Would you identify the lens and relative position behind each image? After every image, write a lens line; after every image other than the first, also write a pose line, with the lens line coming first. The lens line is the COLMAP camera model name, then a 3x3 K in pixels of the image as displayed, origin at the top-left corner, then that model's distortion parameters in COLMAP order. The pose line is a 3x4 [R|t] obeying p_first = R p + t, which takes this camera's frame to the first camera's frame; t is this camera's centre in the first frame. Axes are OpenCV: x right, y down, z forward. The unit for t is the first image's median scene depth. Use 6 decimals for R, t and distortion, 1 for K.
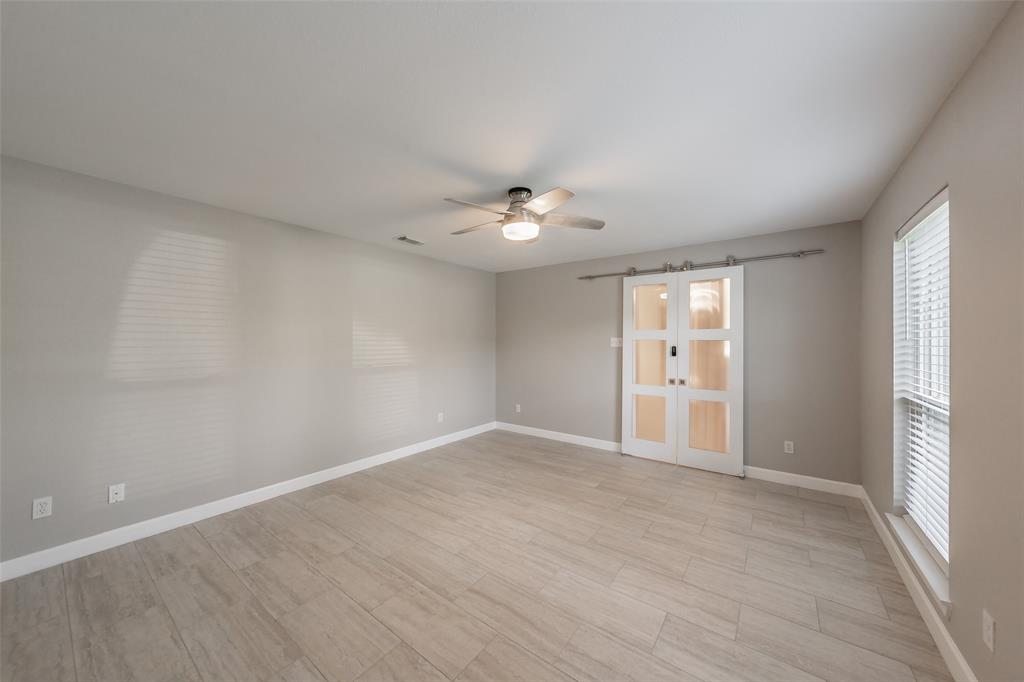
lens RADIAL K [[356.6, 0, 512.0], [0, 356.6, 341.0], [0, 0, 1]] dist [0.000064, -0.000052]
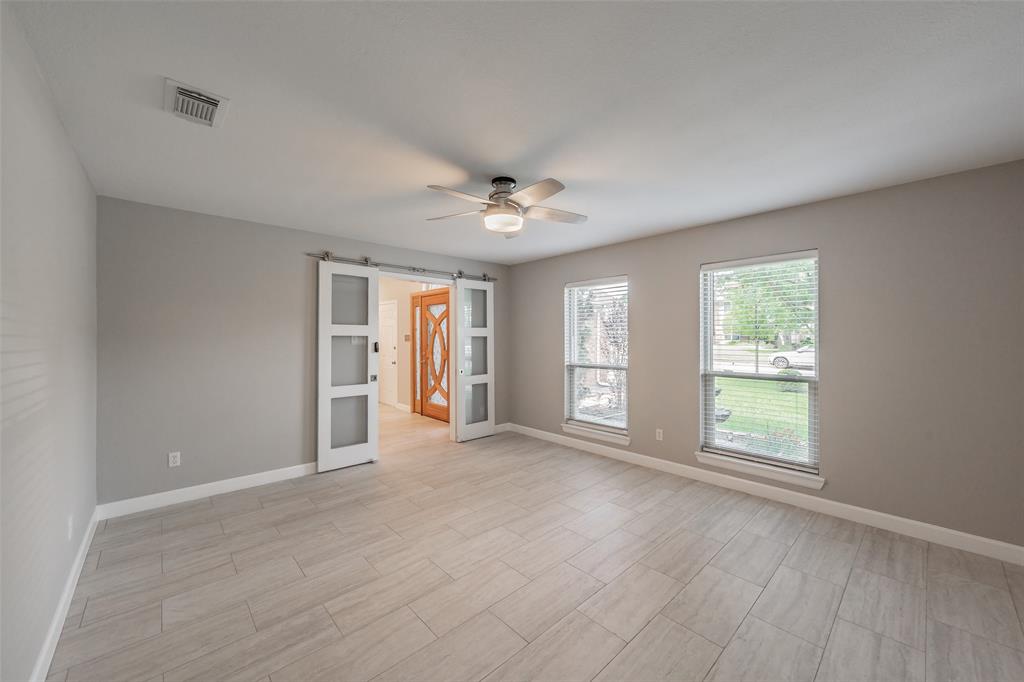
lens RADIAL K [[393.7, 0, 506.3], [0, 393.7, 334.9], [0, 0, 1]] dist [0.000869, 0.000012]
pose [[0.180171, 0.004687, 0.983624, -0.851628], [0.000251, 0.999988, -0.004811, -0.000672], [-0.983635, 0.001114, 0.180168, 0.670159]]
